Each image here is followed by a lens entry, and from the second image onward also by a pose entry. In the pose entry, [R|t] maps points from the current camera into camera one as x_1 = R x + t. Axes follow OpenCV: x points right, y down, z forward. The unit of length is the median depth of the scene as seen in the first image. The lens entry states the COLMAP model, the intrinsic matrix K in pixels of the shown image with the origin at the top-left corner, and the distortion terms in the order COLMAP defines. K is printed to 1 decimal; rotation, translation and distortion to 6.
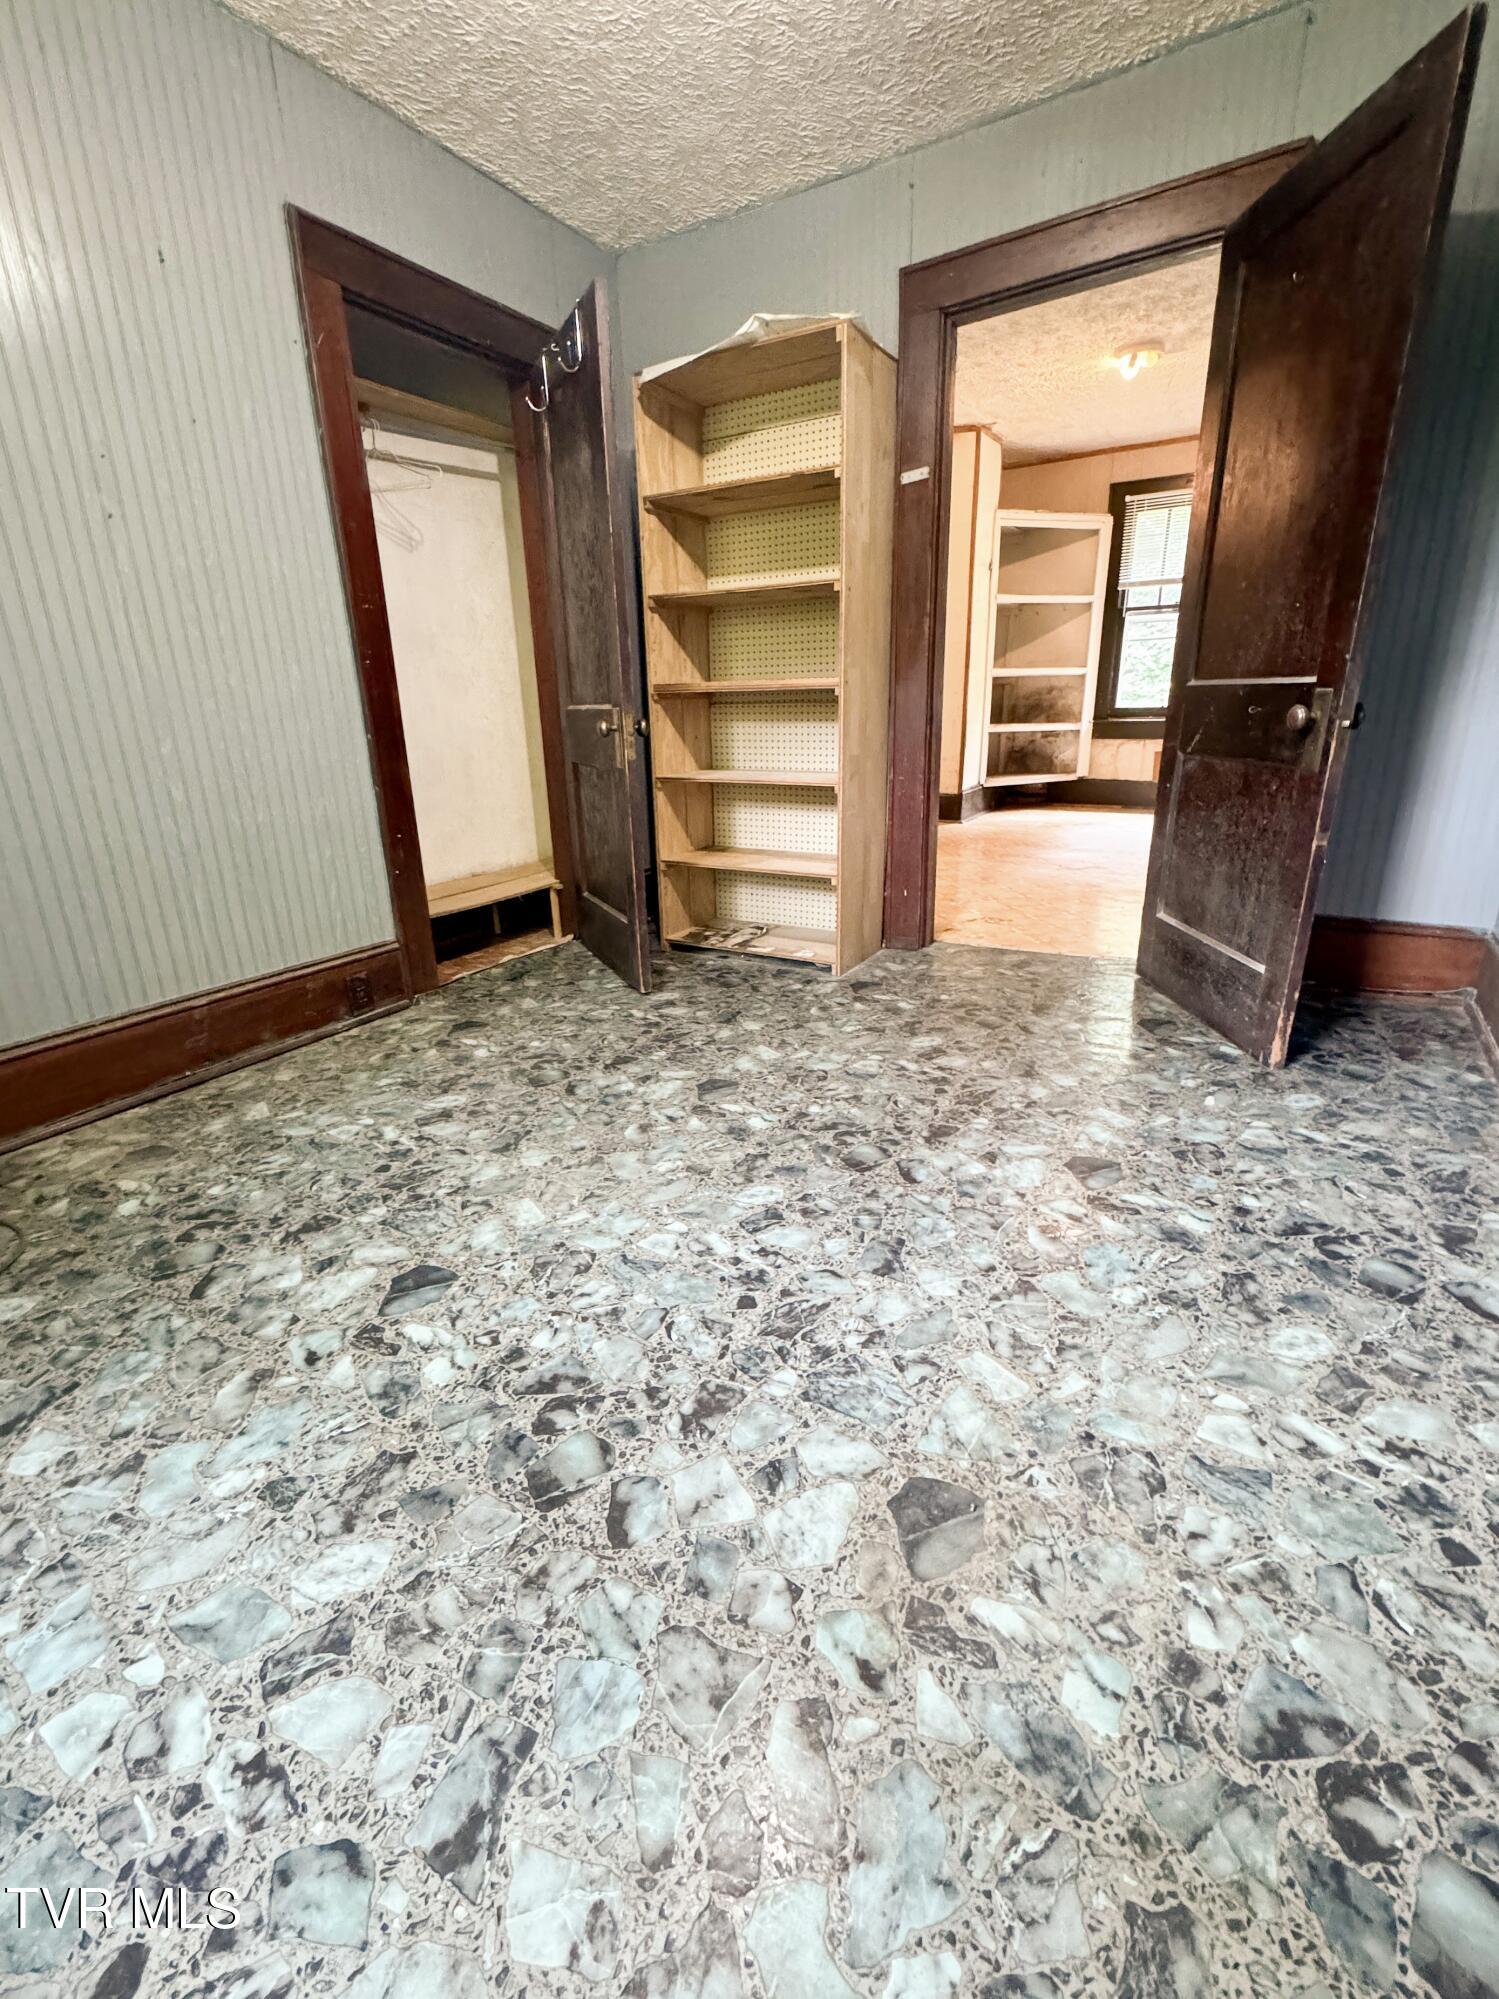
lens RADIAL K [[843.5, 0, 750.5], [0, 843.5, 992.0], [0, 0, 1]] dist [-0.001605, -0.000096]
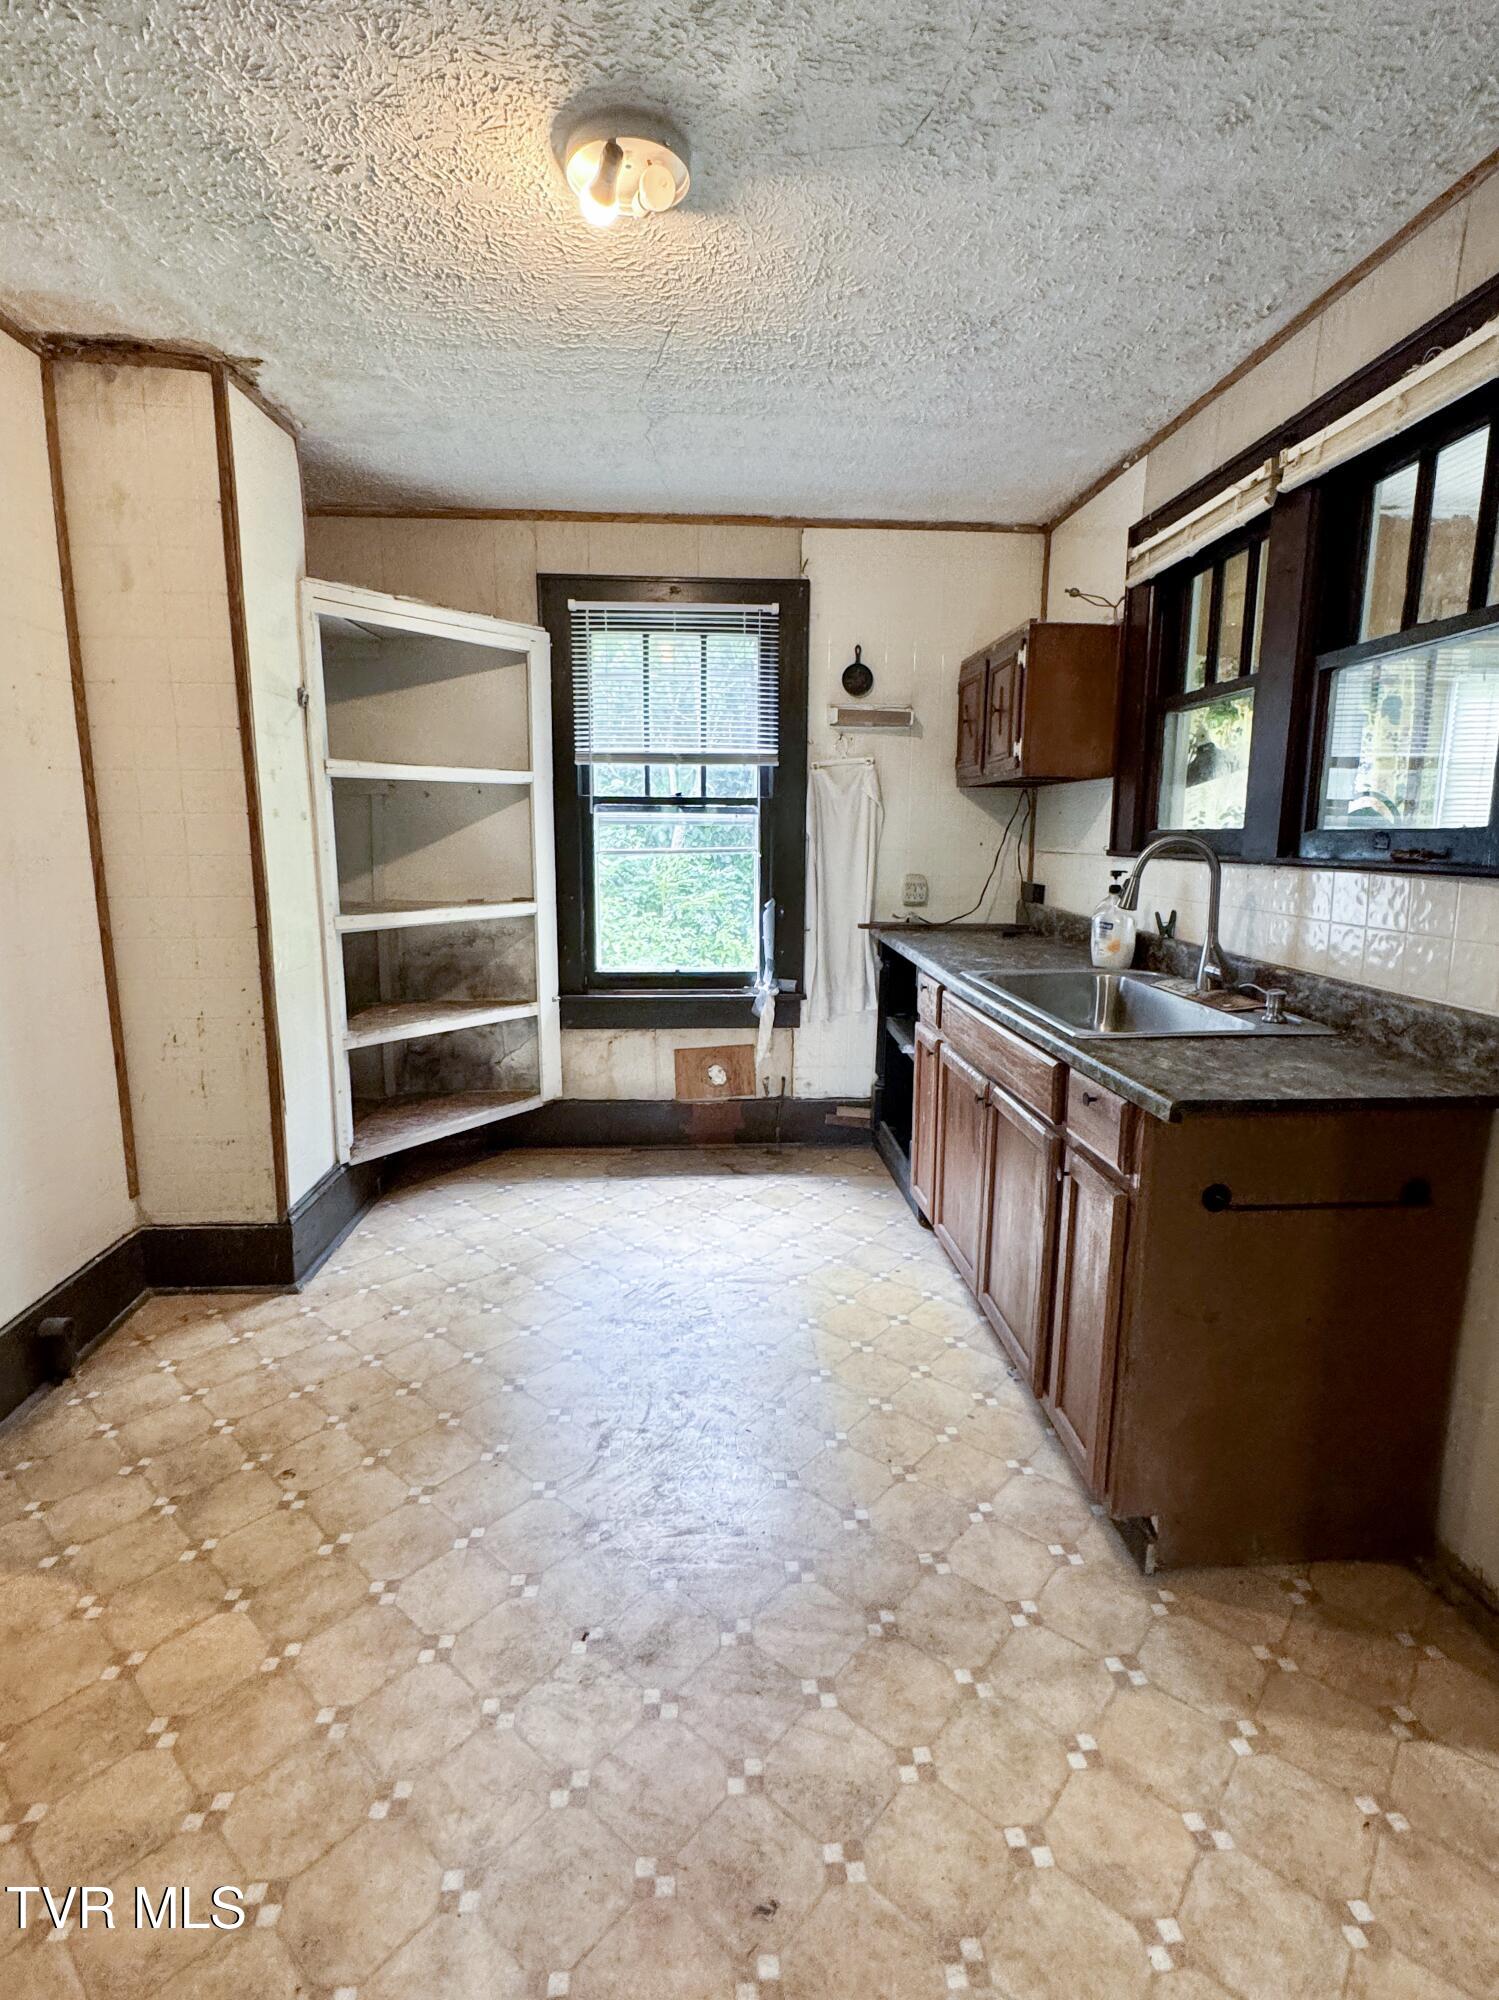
lens RADIAL K [[954.1, 0, 748.5], [0, 954.1, 997.0], [0, 0, 1]] dist [0.000823, 0.000049]
pose [[0.821156, -0.067148, 0.566740, 0.175670], [0.152556, 0.982743, -0.104605, -0.254719], [-0.549936, 0.172356, 0.817229, 0.475297]]
